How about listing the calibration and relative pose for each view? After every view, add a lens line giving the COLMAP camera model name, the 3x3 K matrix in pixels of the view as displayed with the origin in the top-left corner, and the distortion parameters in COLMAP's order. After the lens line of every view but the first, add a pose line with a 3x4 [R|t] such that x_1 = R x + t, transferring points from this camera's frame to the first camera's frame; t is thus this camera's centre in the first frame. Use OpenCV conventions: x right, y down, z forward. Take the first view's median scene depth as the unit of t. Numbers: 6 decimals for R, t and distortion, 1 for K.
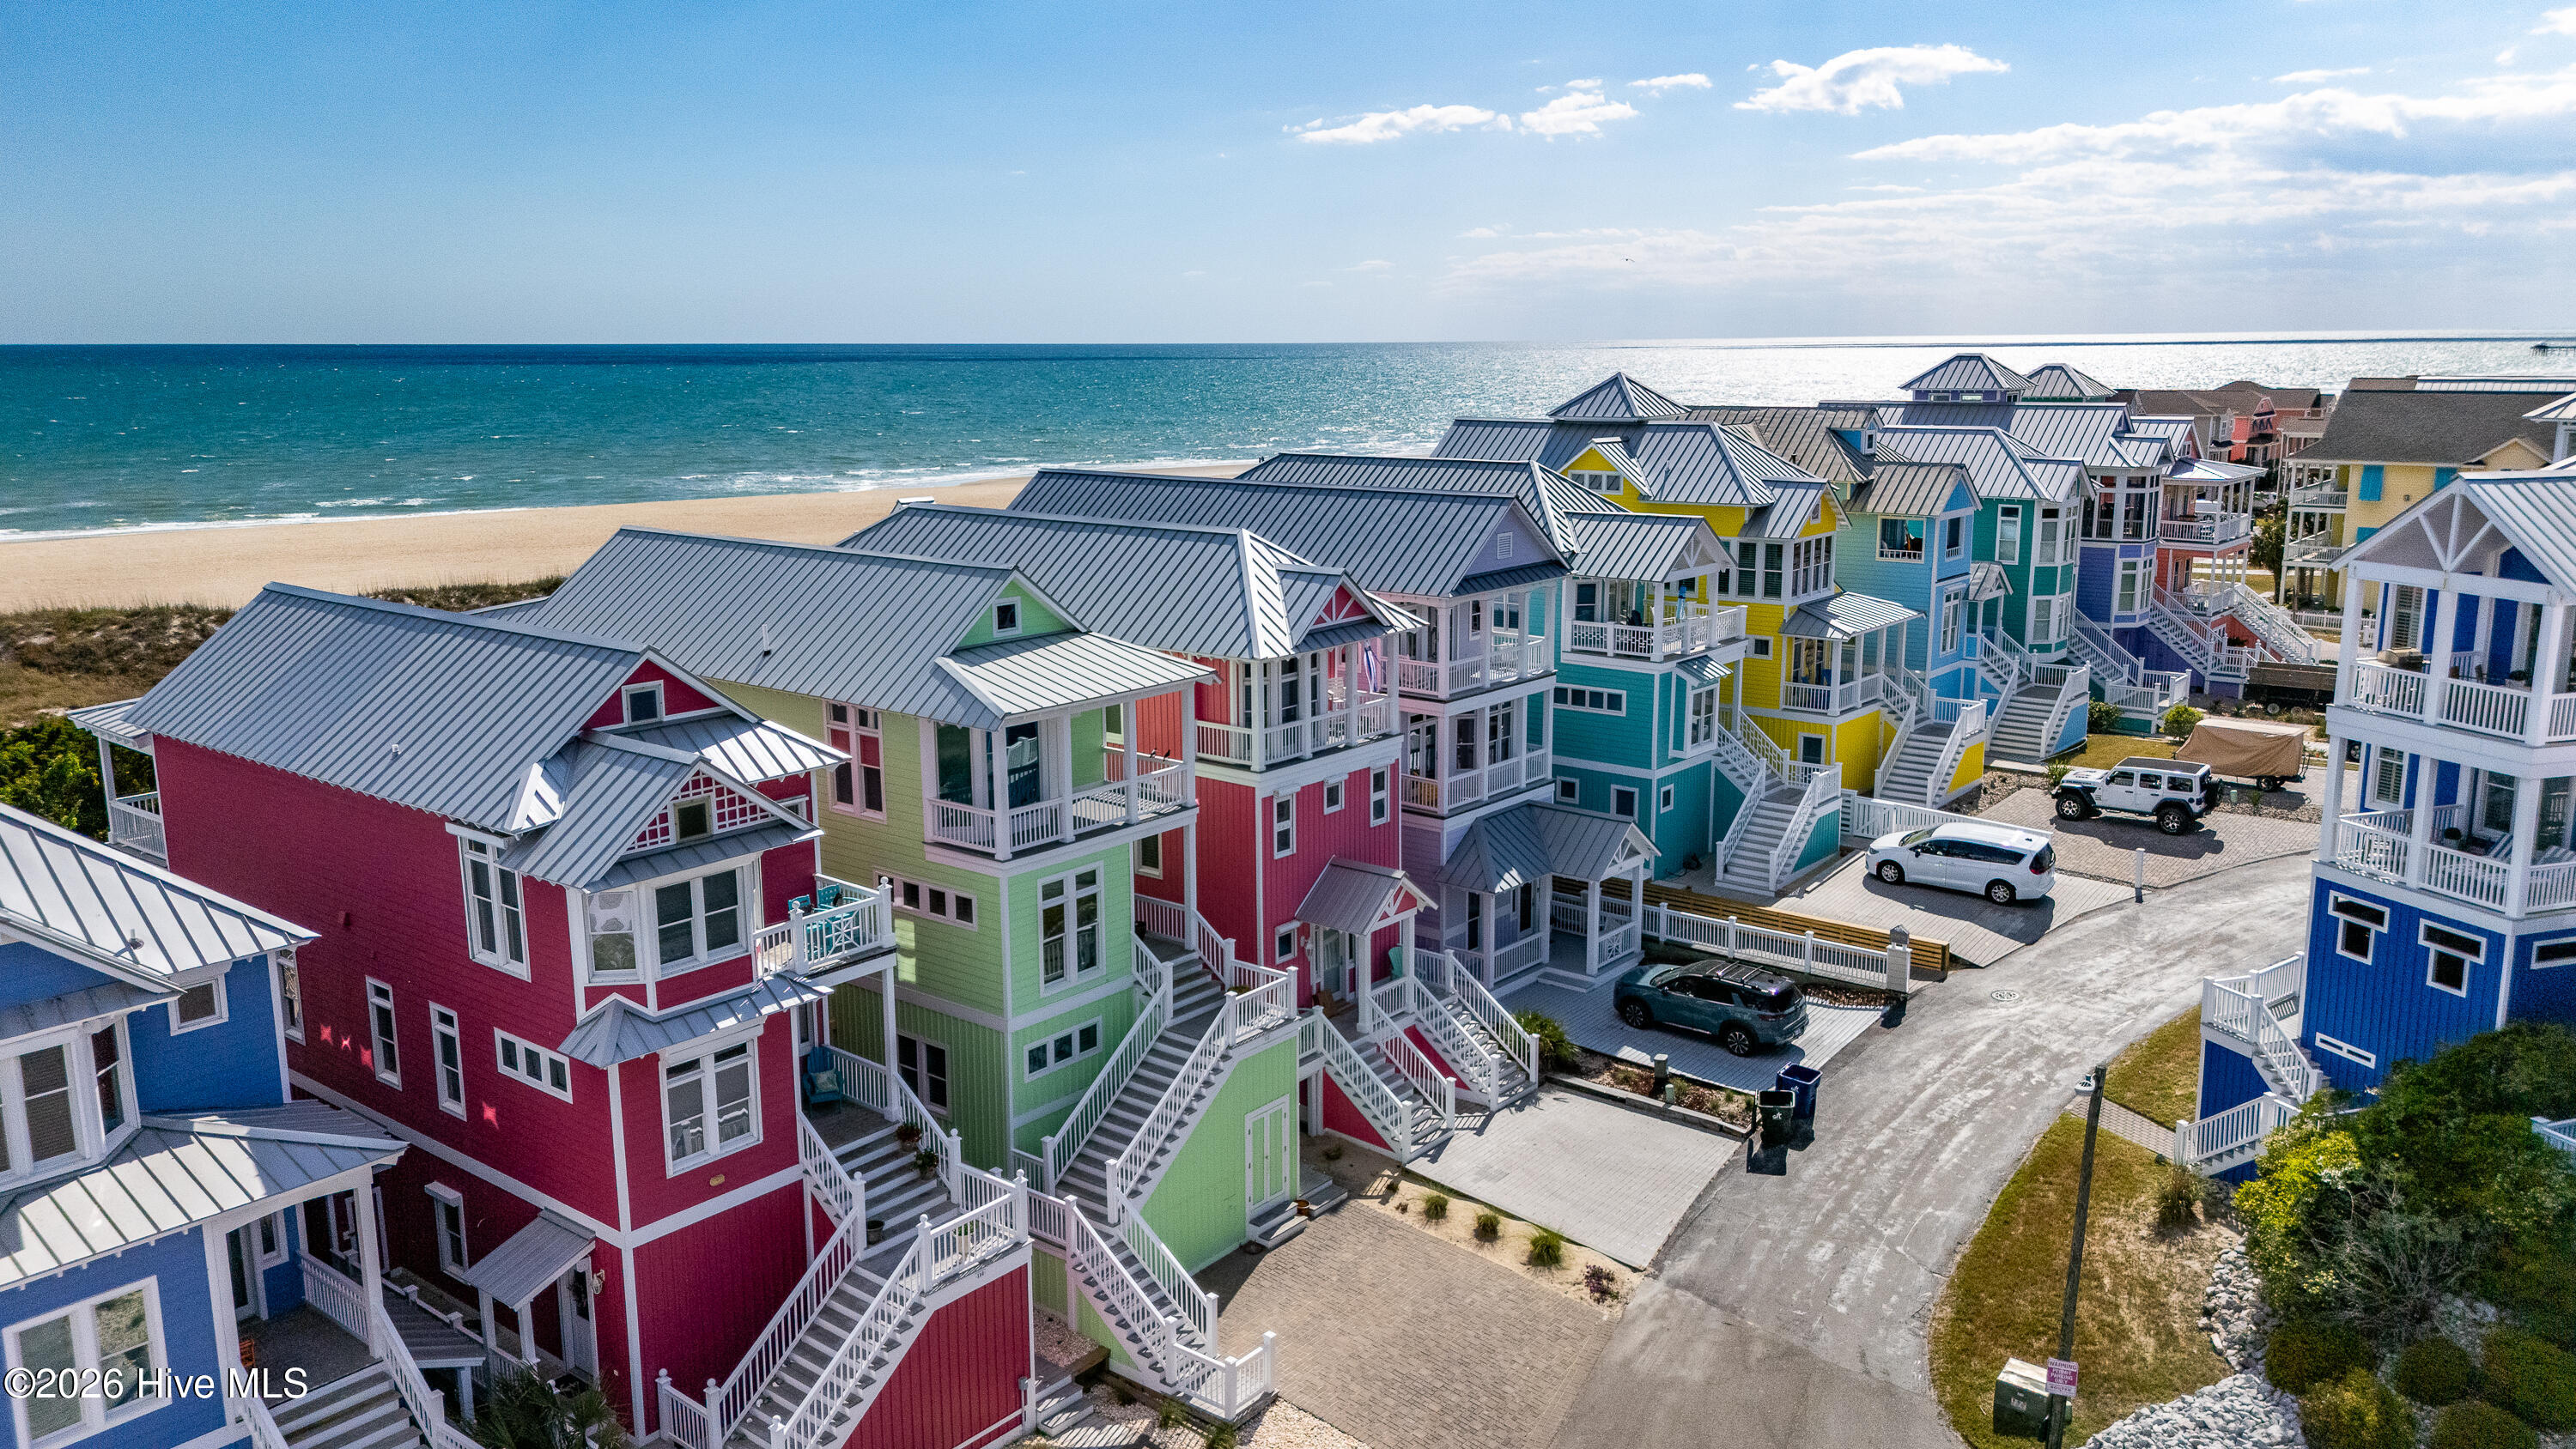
lens RADIAL K [[1904.8, 0, 1282.7], [0, 1904.8, 721.5], [0, 0, 1]] dist [0.102639, -0.147434]
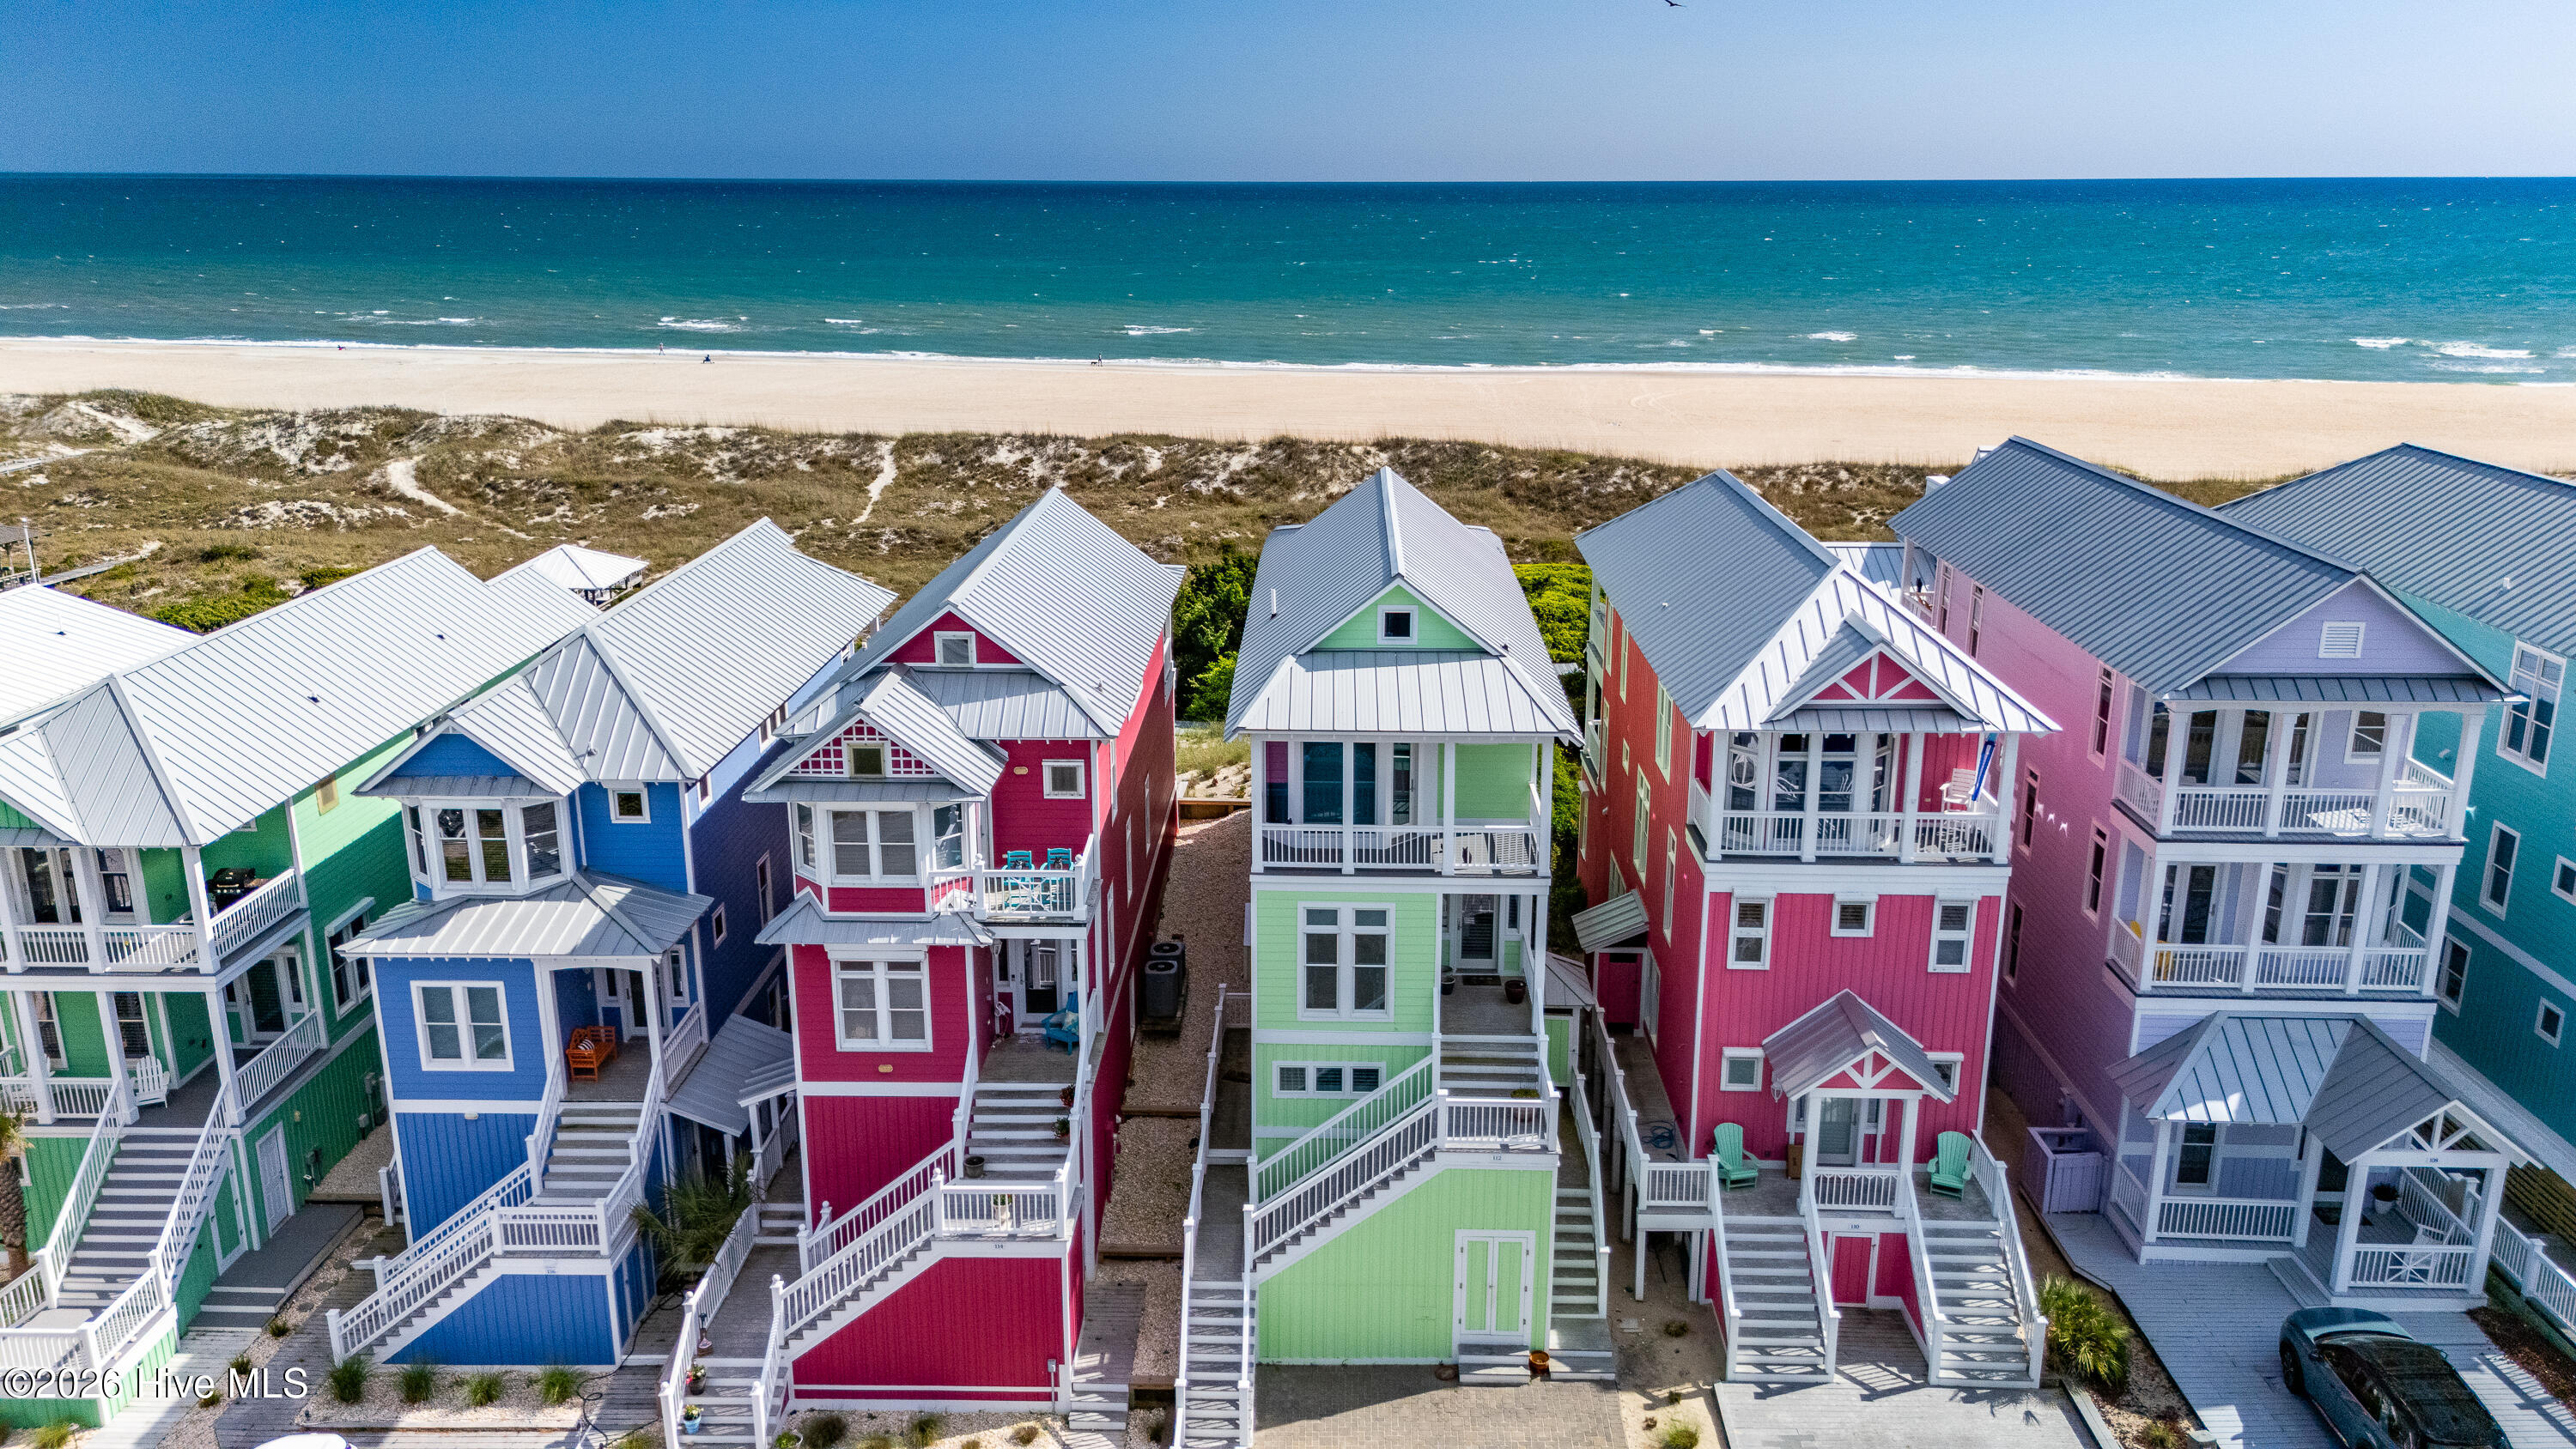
lens RADIAL K [[1884.6, 0, 1284.5], [0, 1884.6, 720.6], [0, 0, 1]] dist [0.080637, -0.077171]
pose [[0.610474, 0.224751, -0.759479, 0.476212], [-0.160856, 0.974092, 0.158964, -0.130892], [0.775530, 0.025123, 0.630810, 0.330601]]
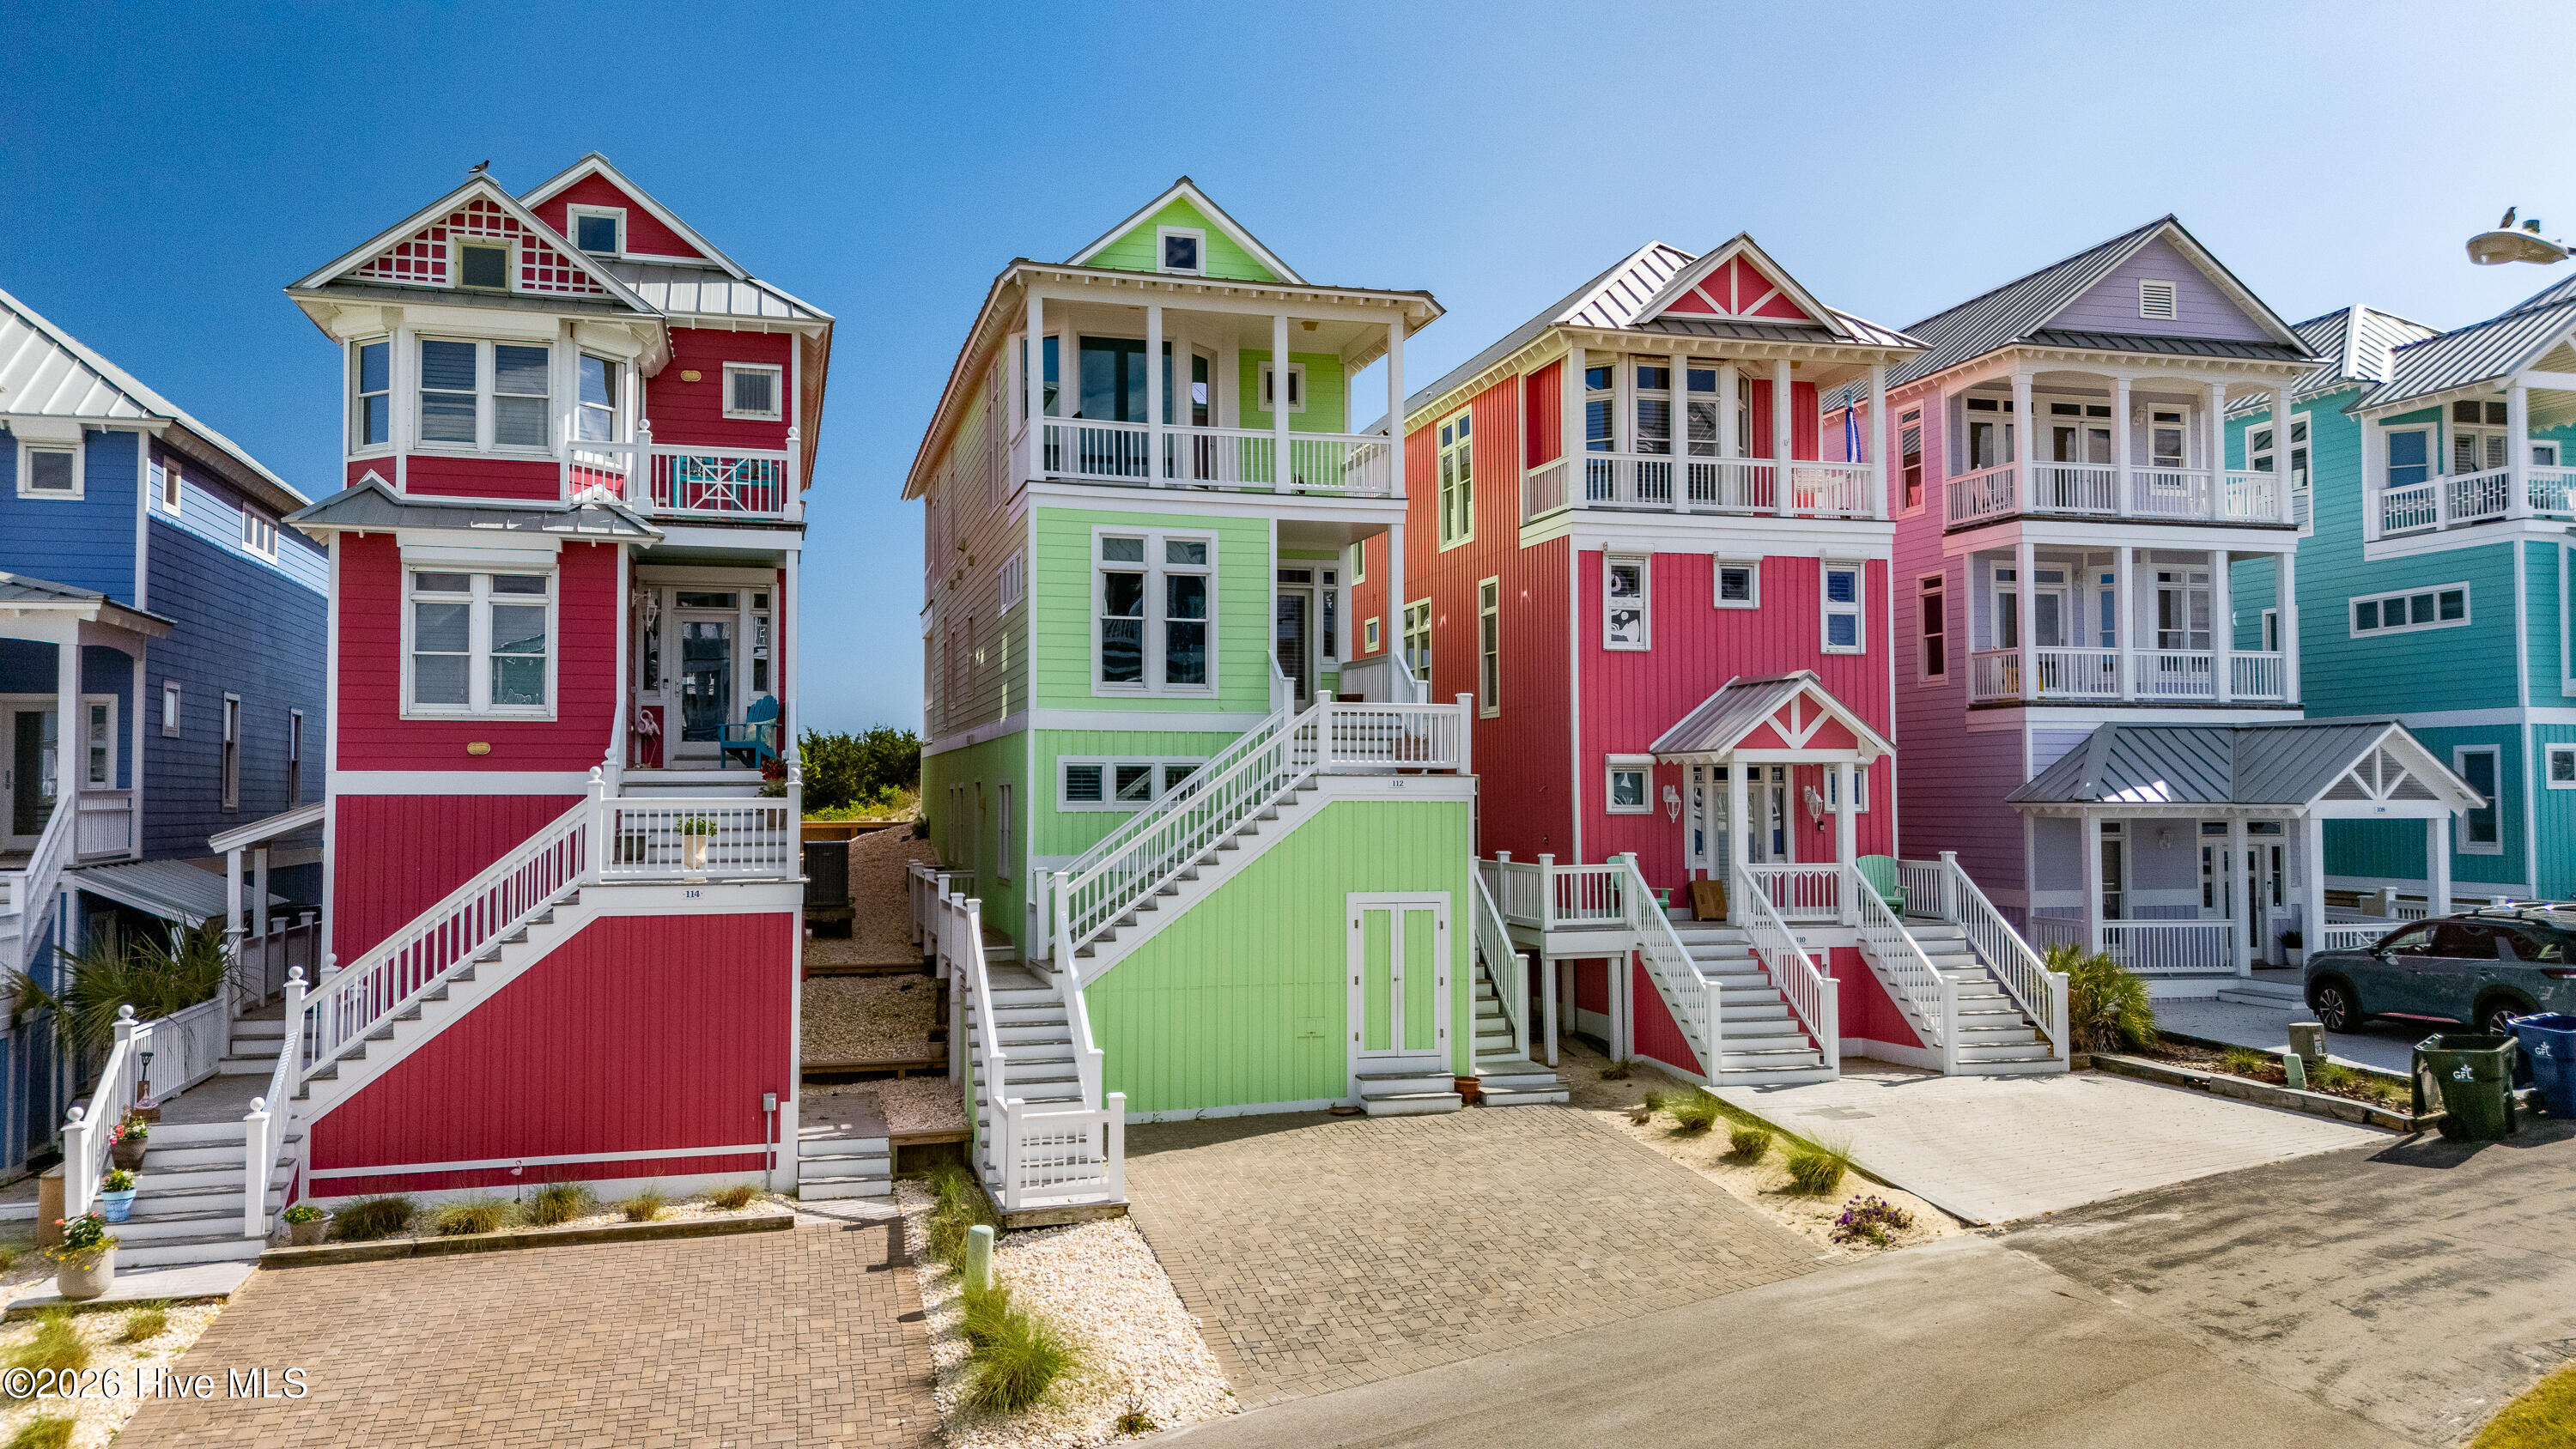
lens RADIAL K [[1884.6, 0, 1284.5], [0, 1884.6, 720.6], [0, 0, 1]] dist [0.080637, -0.077171]
pose [[0.814509, -0.018769, -0.579847, 0.288409], [-0.118557, 0.972999, -0.198031, 0.242013], [0.567907, 0.230043, 0.790292, 0.414888]]
